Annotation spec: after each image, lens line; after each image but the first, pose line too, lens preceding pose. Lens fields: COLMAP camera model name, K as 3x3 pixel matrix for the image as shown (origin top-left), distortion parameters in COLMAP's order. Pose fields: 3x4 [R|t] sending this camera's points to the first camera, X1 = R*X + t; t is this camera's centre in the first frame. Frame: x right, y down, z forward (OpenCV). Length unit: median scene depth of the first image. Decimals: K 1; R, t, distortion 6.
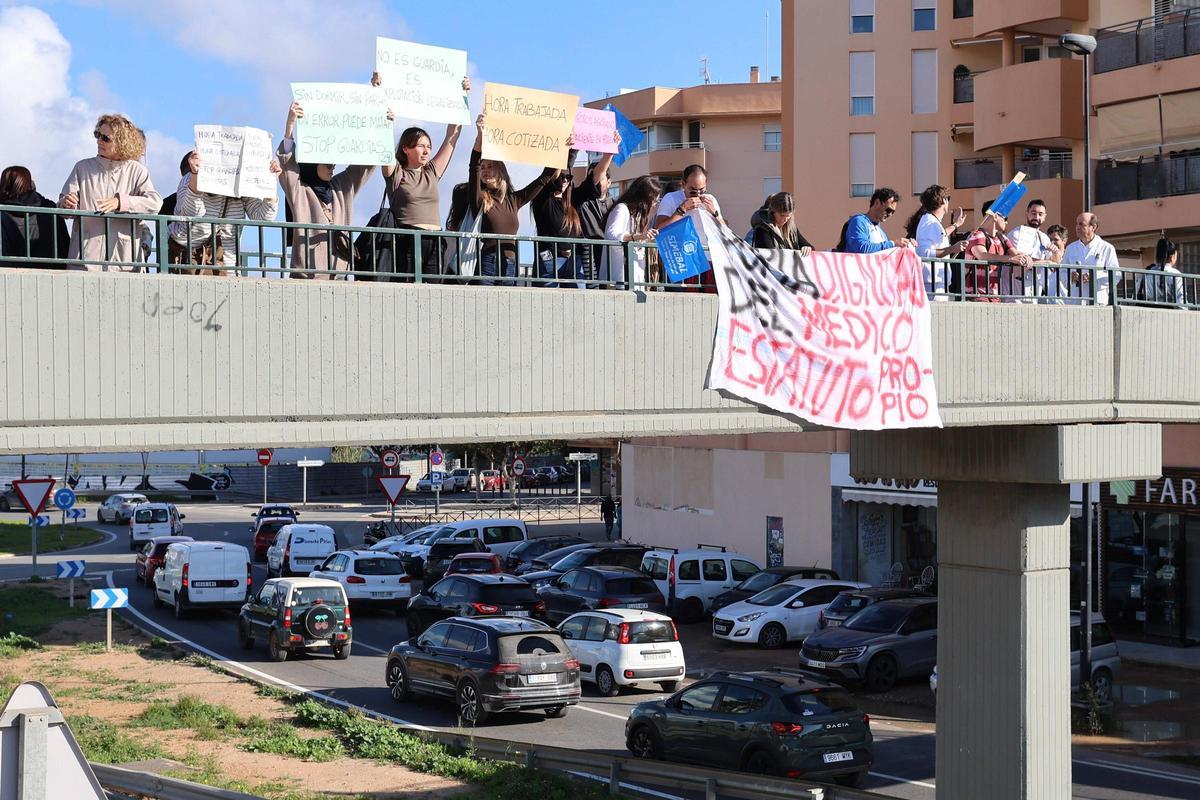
lens RADIAL K [[2122.9, 0, 600.0], [0, 2122.9, 400.0], [0, 0, 1]] dist [-0.014699, 0.067580]
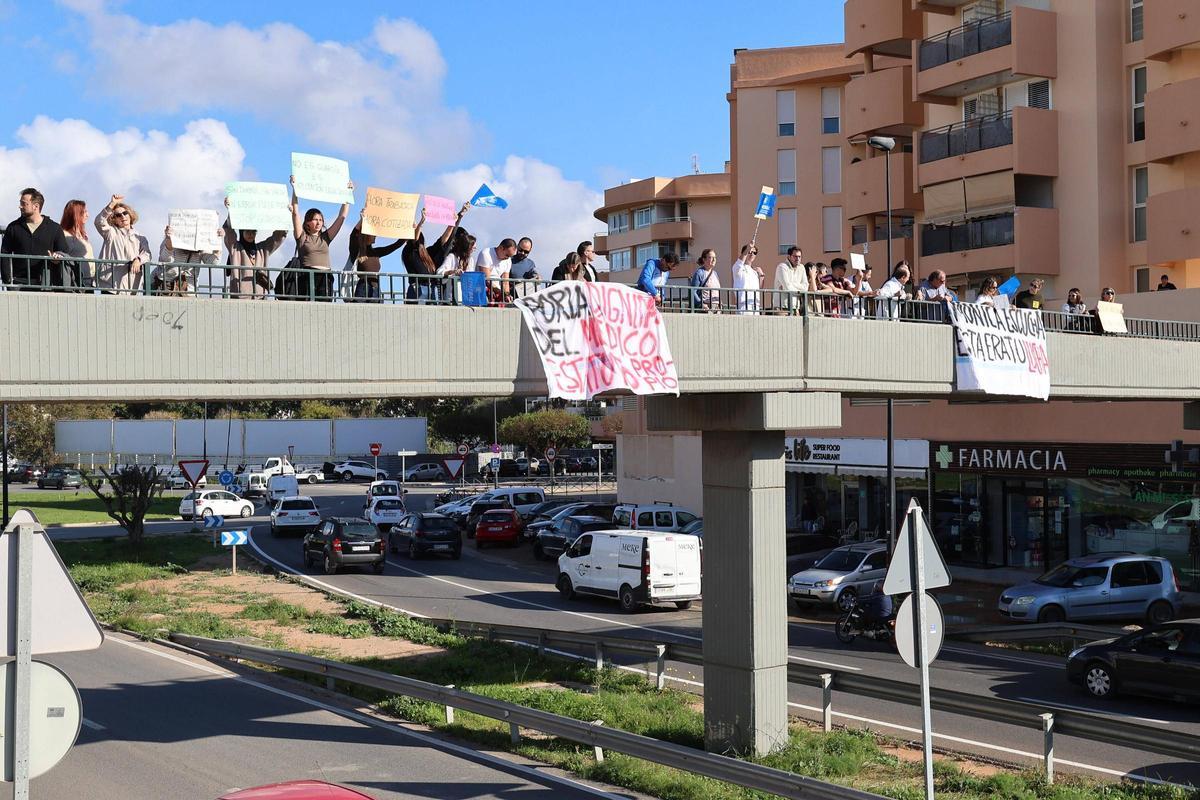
lens RADIAL K [[1643.3, 0, 604.9], [0, 1643.3, 422.1], [0, 0, 1]] dist [-0.009420, 0.012682]
pose [[0.998596, -0.008913, -0.052220, 0.078958], [0.008999, 0.999959, 0.001399, 0.014931], [0.052205, -0.001867, 0.998635, -0.102651]]
